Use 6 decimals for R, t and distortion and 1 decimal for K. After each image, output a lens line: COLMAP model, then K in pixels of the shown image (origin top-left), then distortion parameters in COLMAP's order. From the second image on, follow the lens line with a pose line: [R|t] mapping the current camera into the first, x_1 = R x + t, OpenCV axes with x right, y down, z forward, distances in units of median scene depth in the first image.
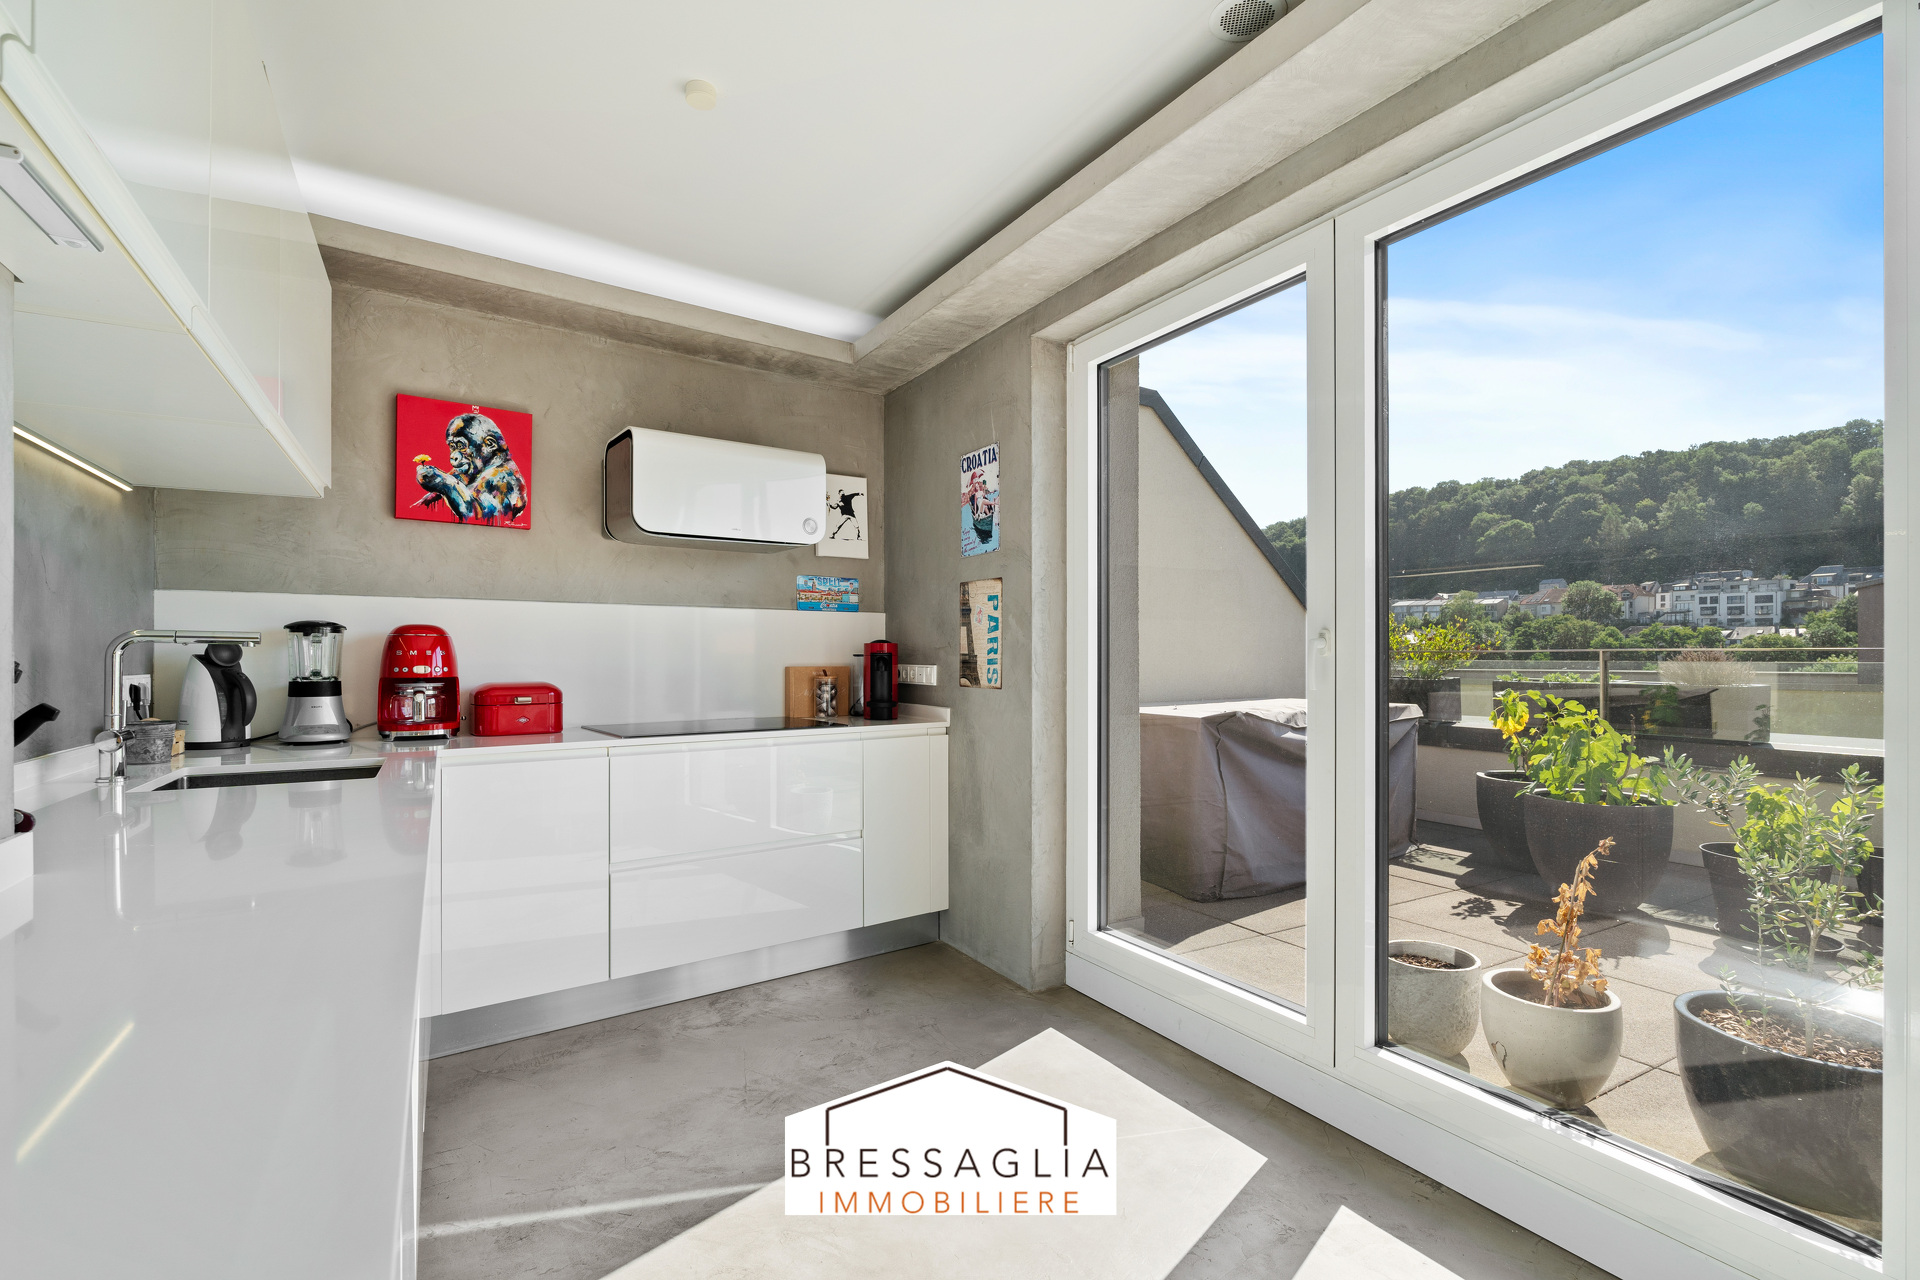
lens RADIAL K [[885.8, 0, 958.0], [0, 885.8, 658.3], [0, 0, 1]] dist [-0.001161, -0.000700]
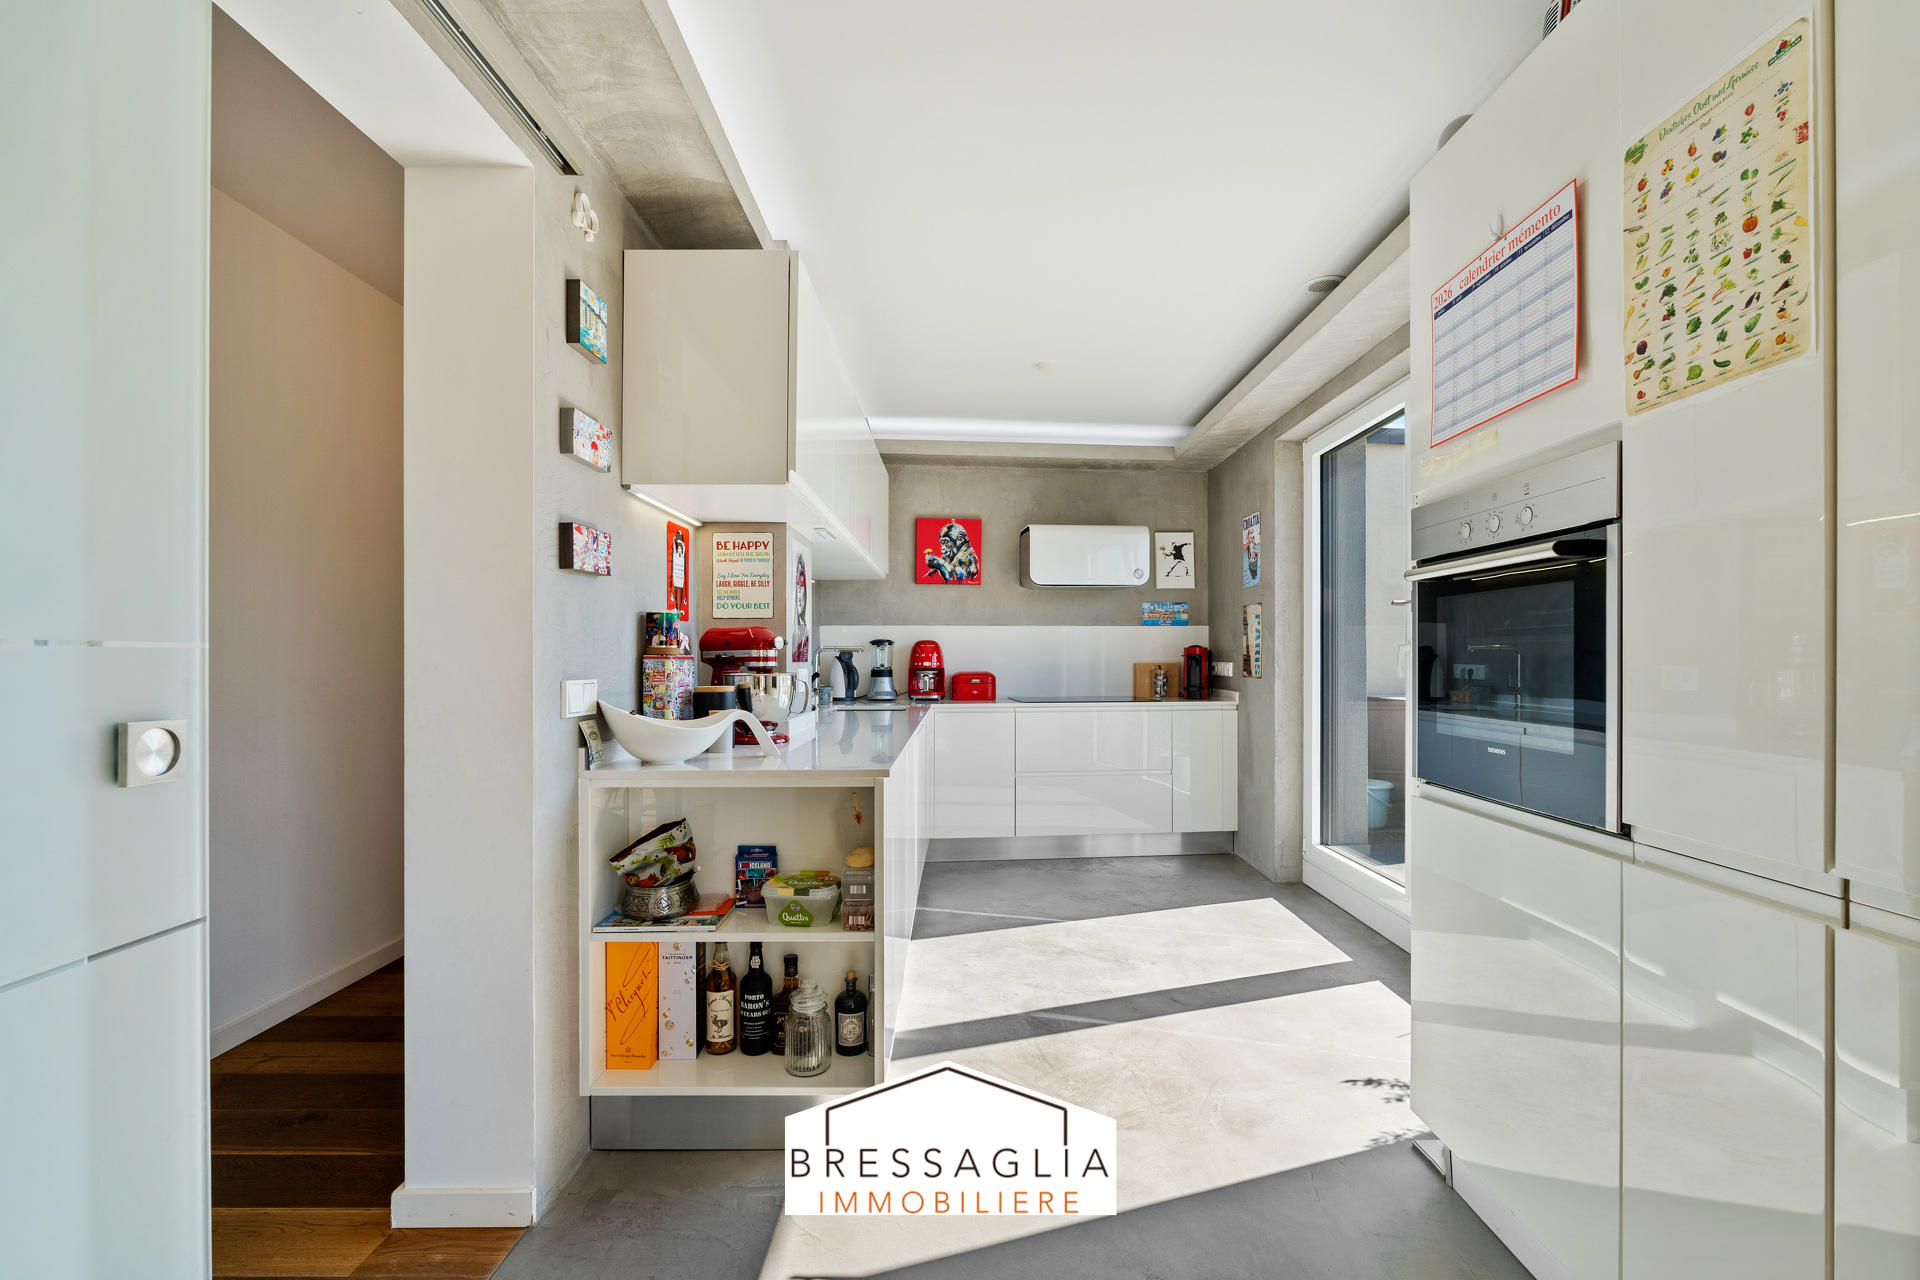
lens RADIAL K [[854.2, 0, 963.6], [0, 854.2, 649.9], [0, 0, 1]] dist [-0.002726, -0.000172]
pose [[0.864000, -0.005559, -0.503461, 0.348998], [0.001615, 0.999965, -0.008268, -0.001915], [0.503489, 0.006330, 0.863979, -0.494536]]
